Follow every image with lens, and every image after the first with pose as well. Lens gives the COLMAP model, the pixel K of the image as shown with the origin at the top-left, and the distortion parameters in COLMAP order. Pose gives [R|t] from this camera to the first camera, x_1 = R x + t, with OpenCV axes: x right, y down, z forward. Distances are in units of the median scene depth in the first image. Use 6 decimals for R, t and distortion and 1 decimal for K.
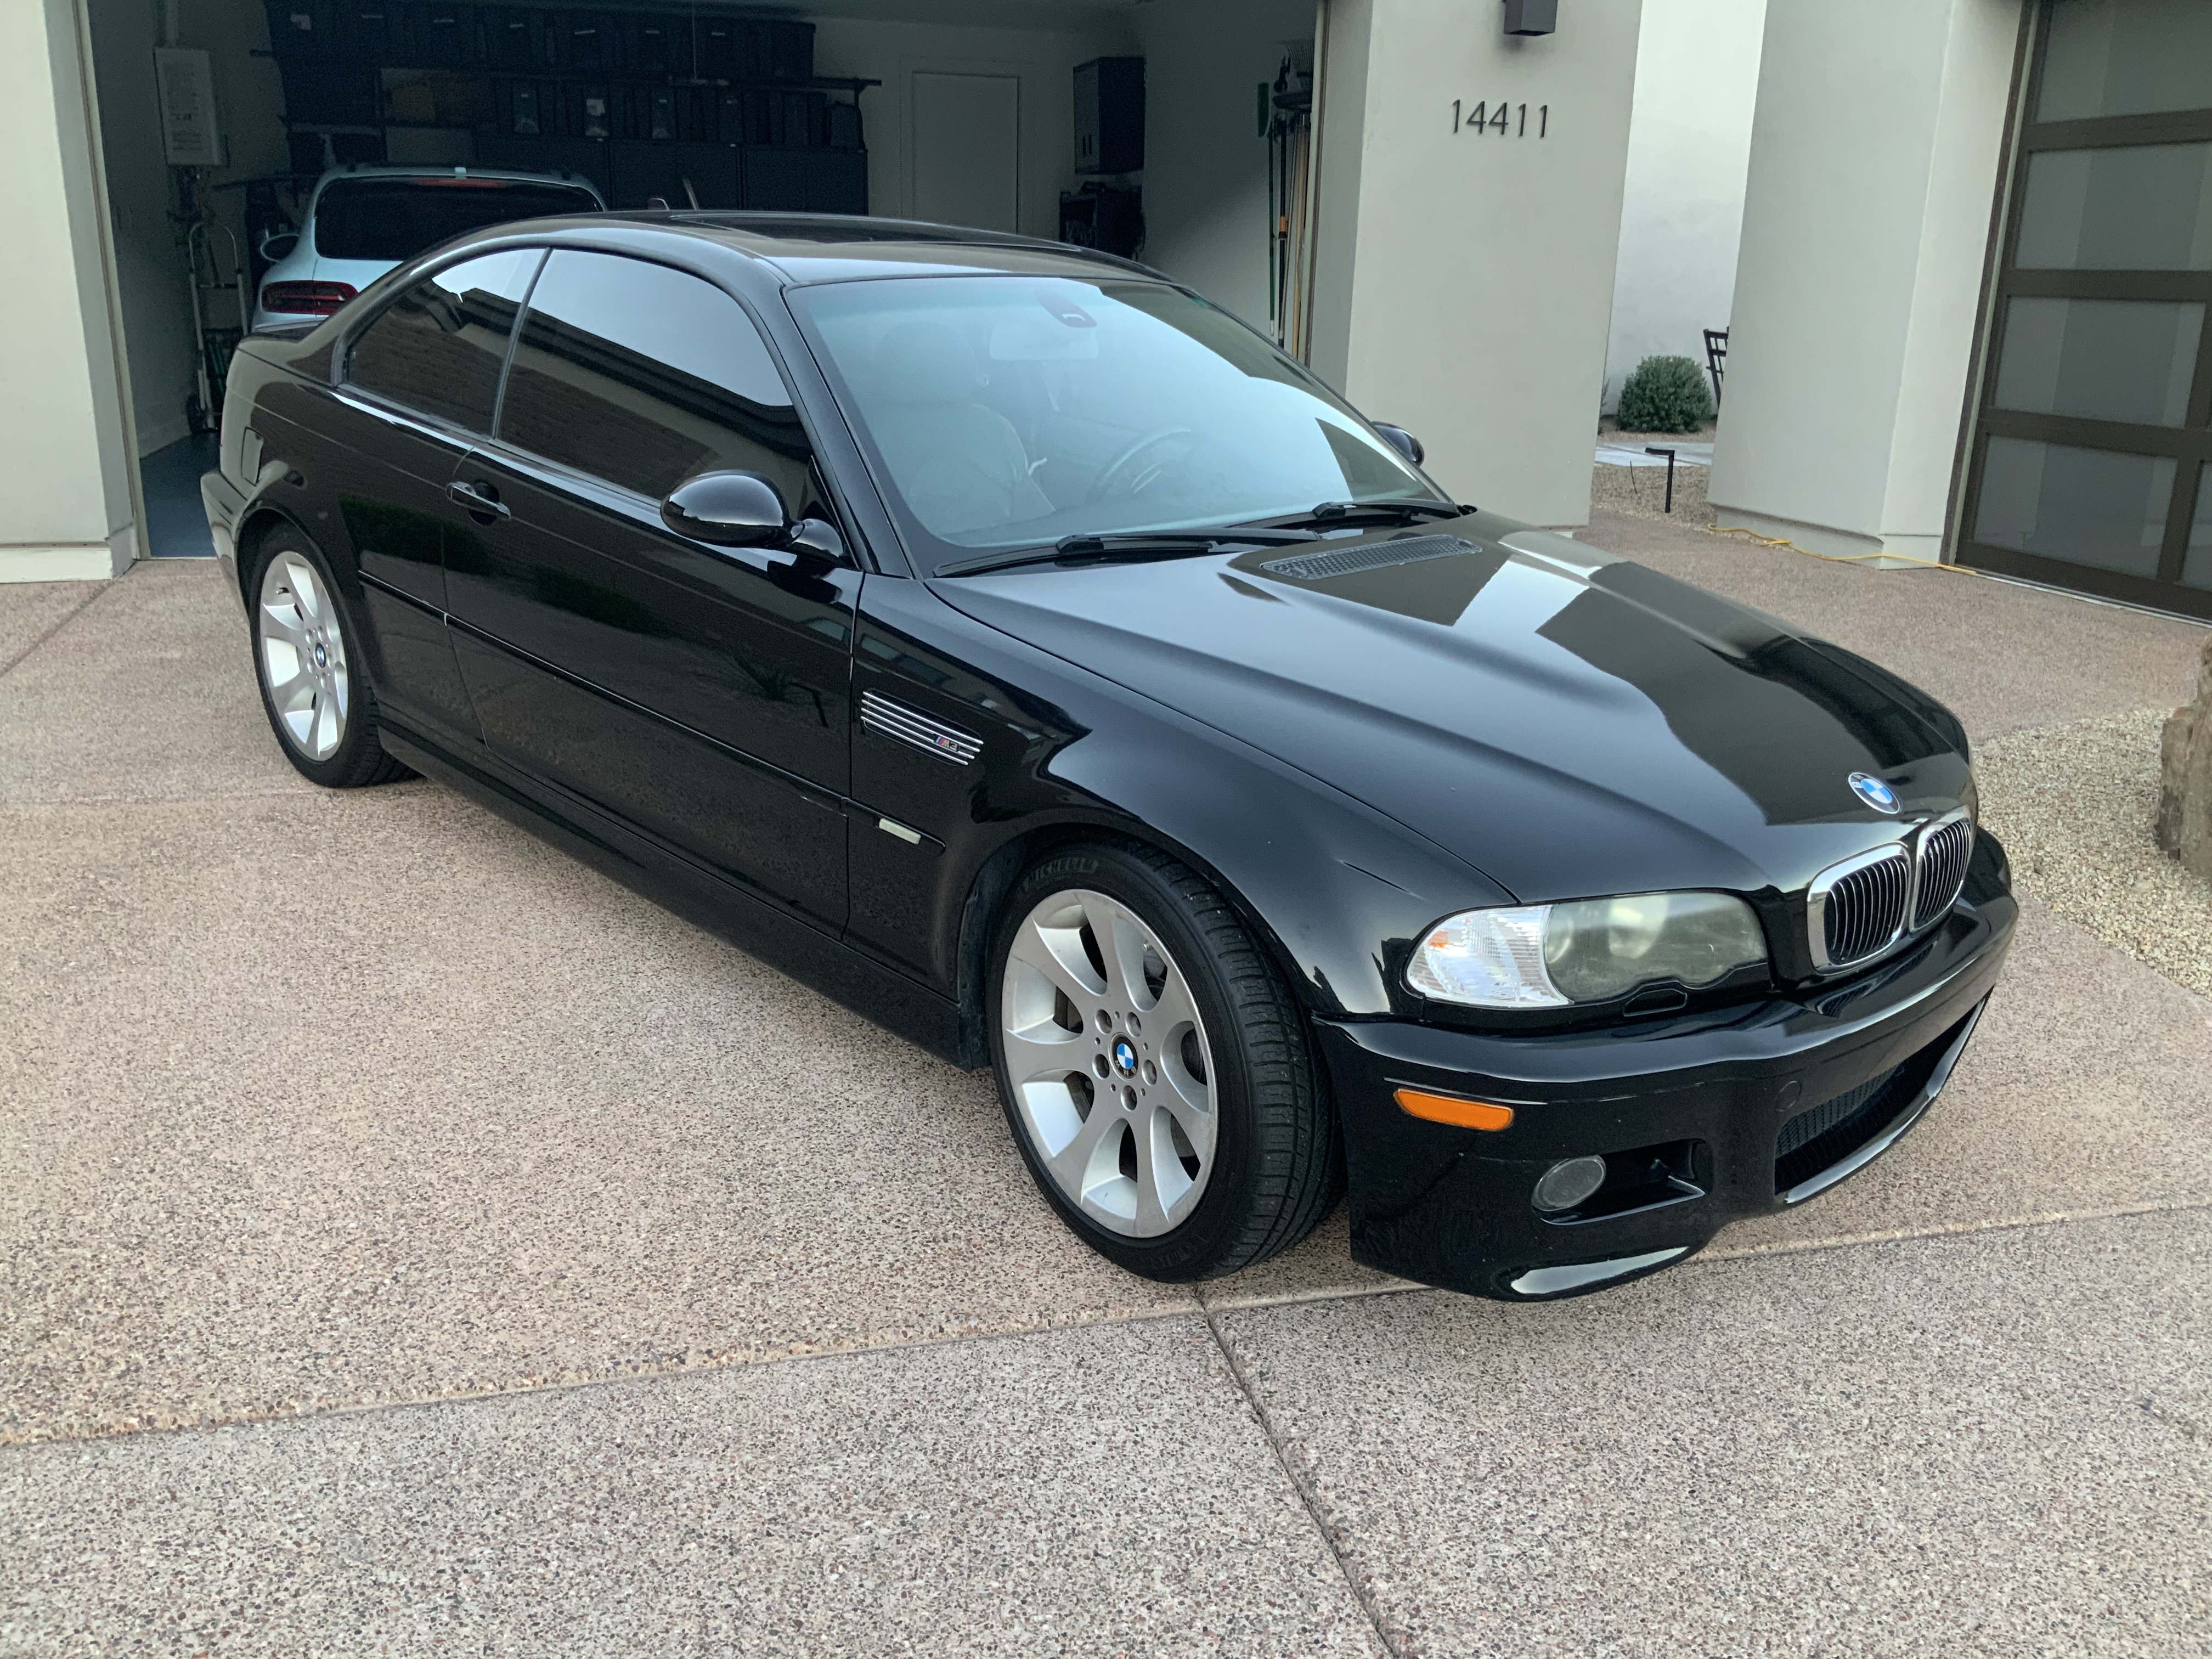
lens RADIAL K [[1856.2, 0, 1099.3], [0, 1856.2, 833.1], [0, 0, 1]] dist [0.035149, -0.080366]
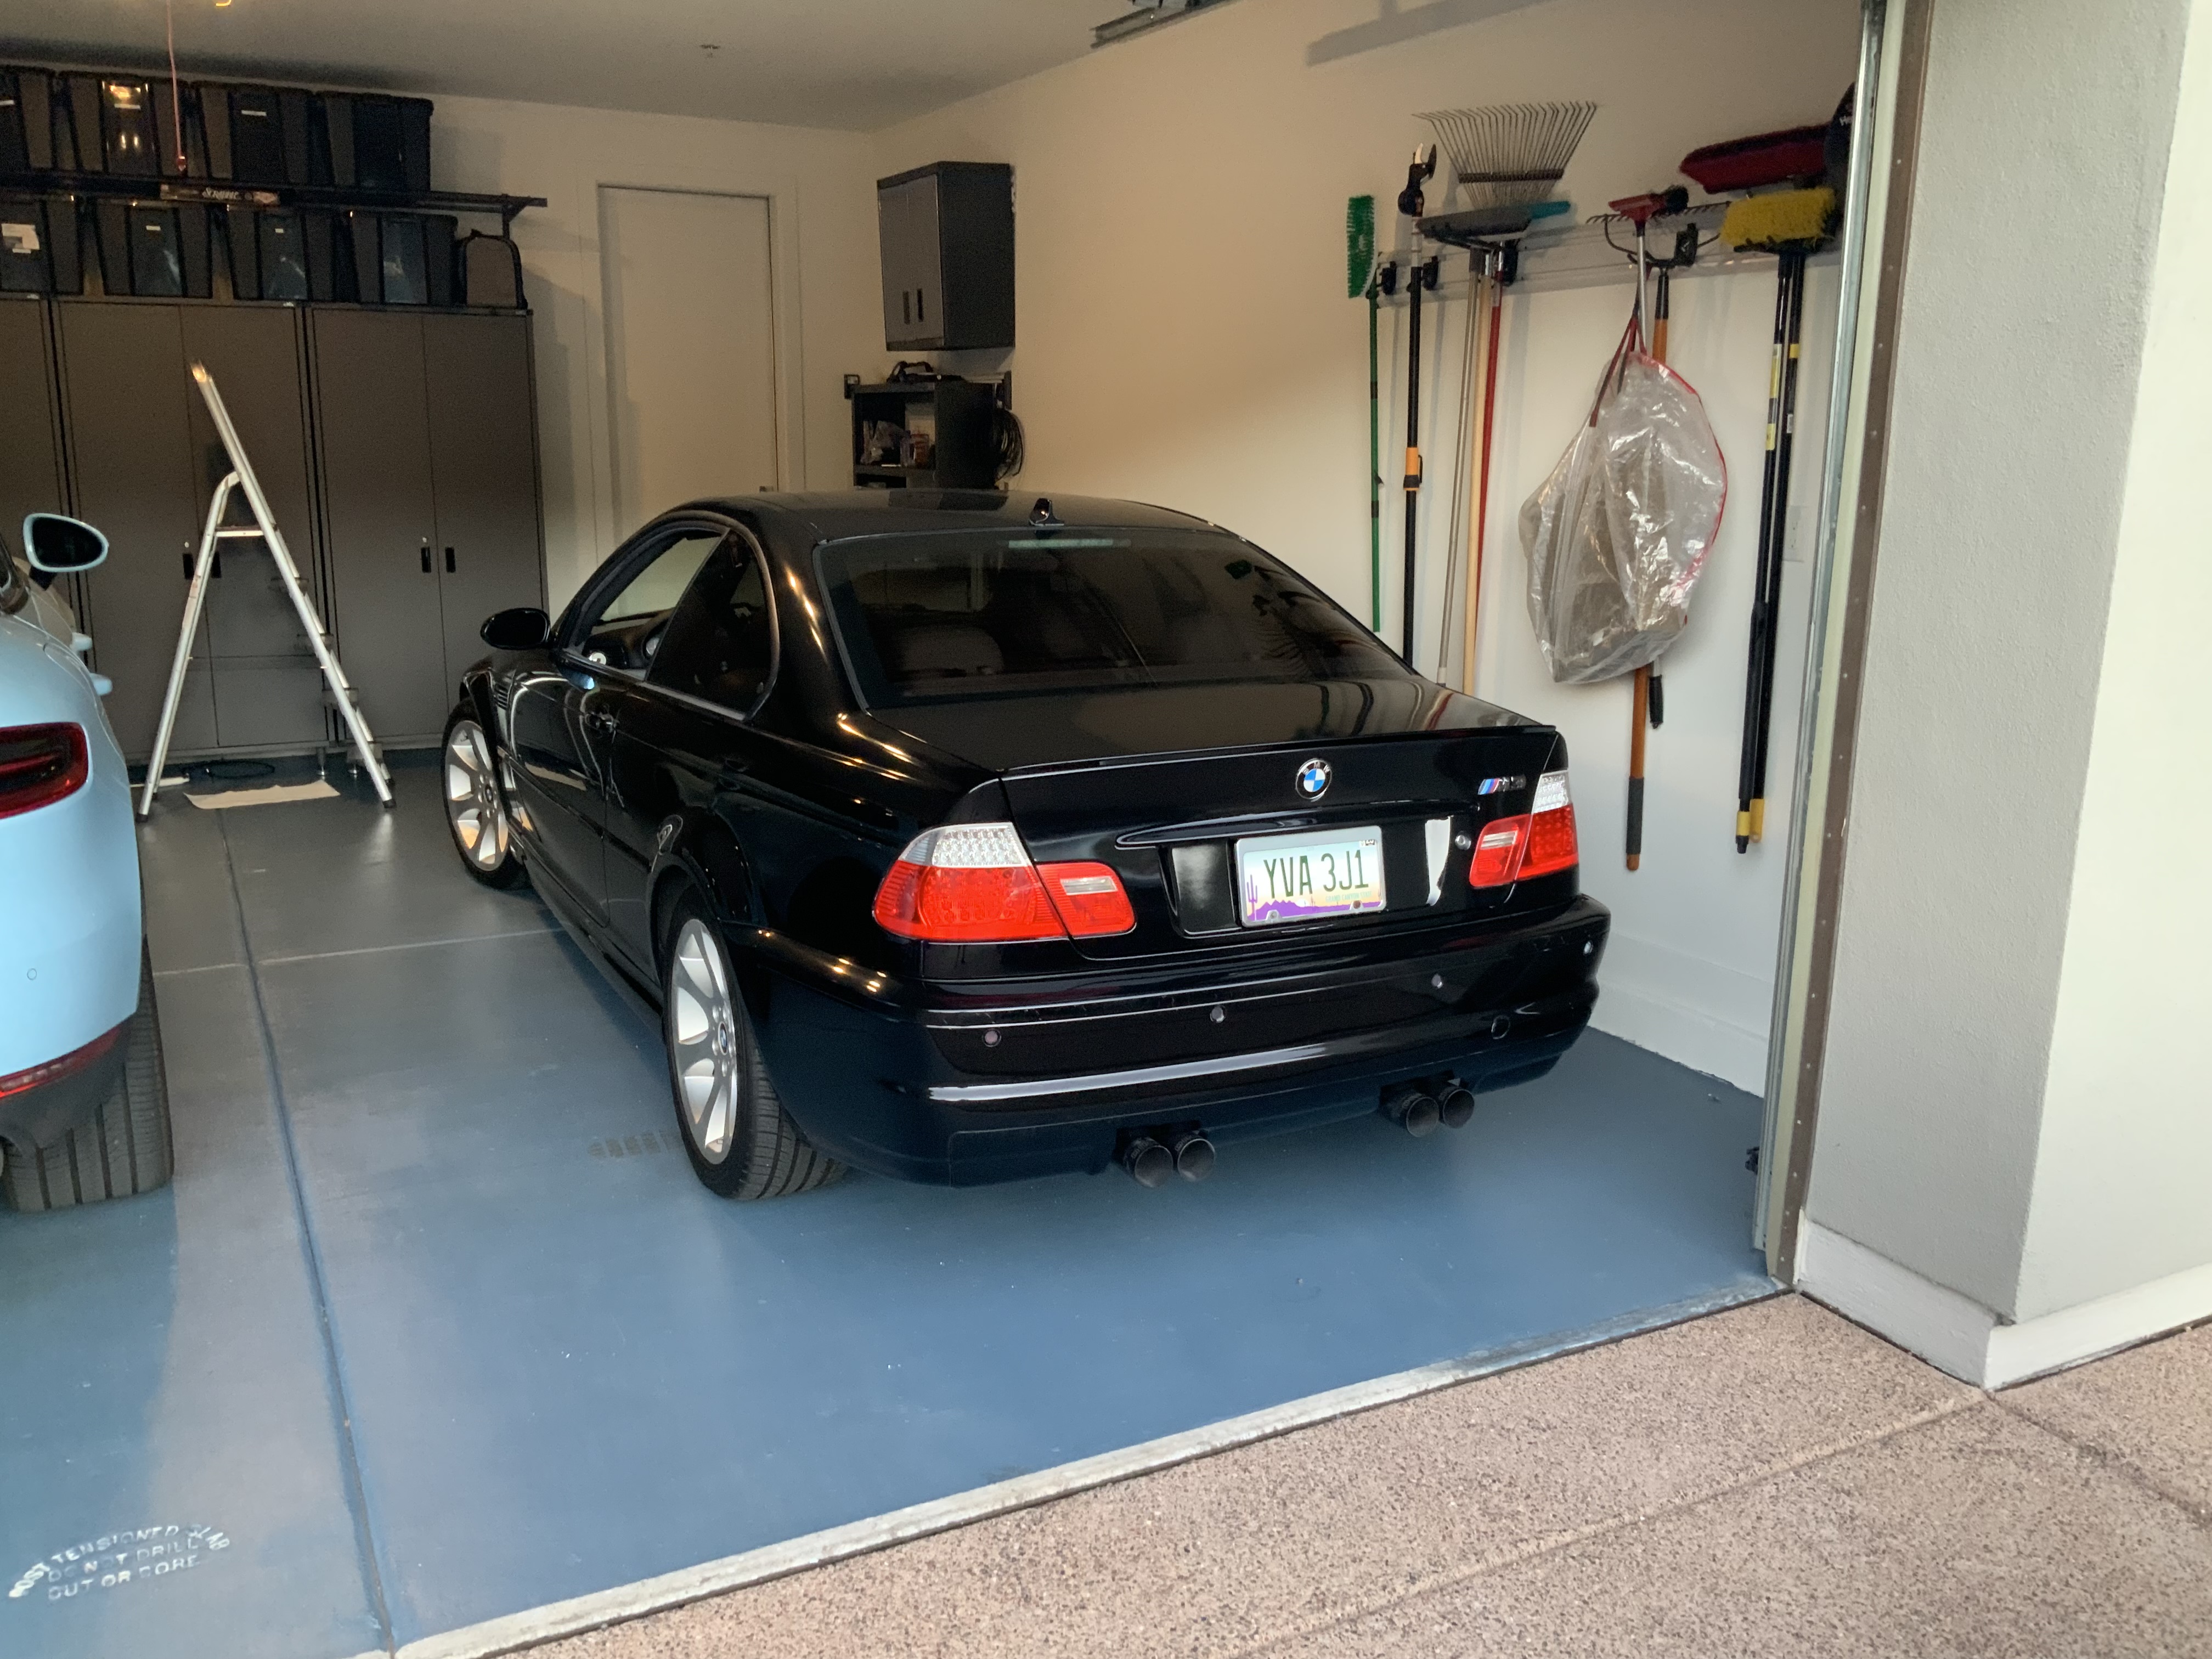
lens RADIAL K [[1856.2, 0, 1100.8], [0, 1856.2, 834.0], [0, 0, 1]] dist [0.035149, -0.080366]
pose [[0.977674, -0.055883, 0.202559, -0.342682], [0.070160, 0.995481, -0.063999, -0.676896], [-0.198067, 0.076781, 0.977177, 1.783020]]
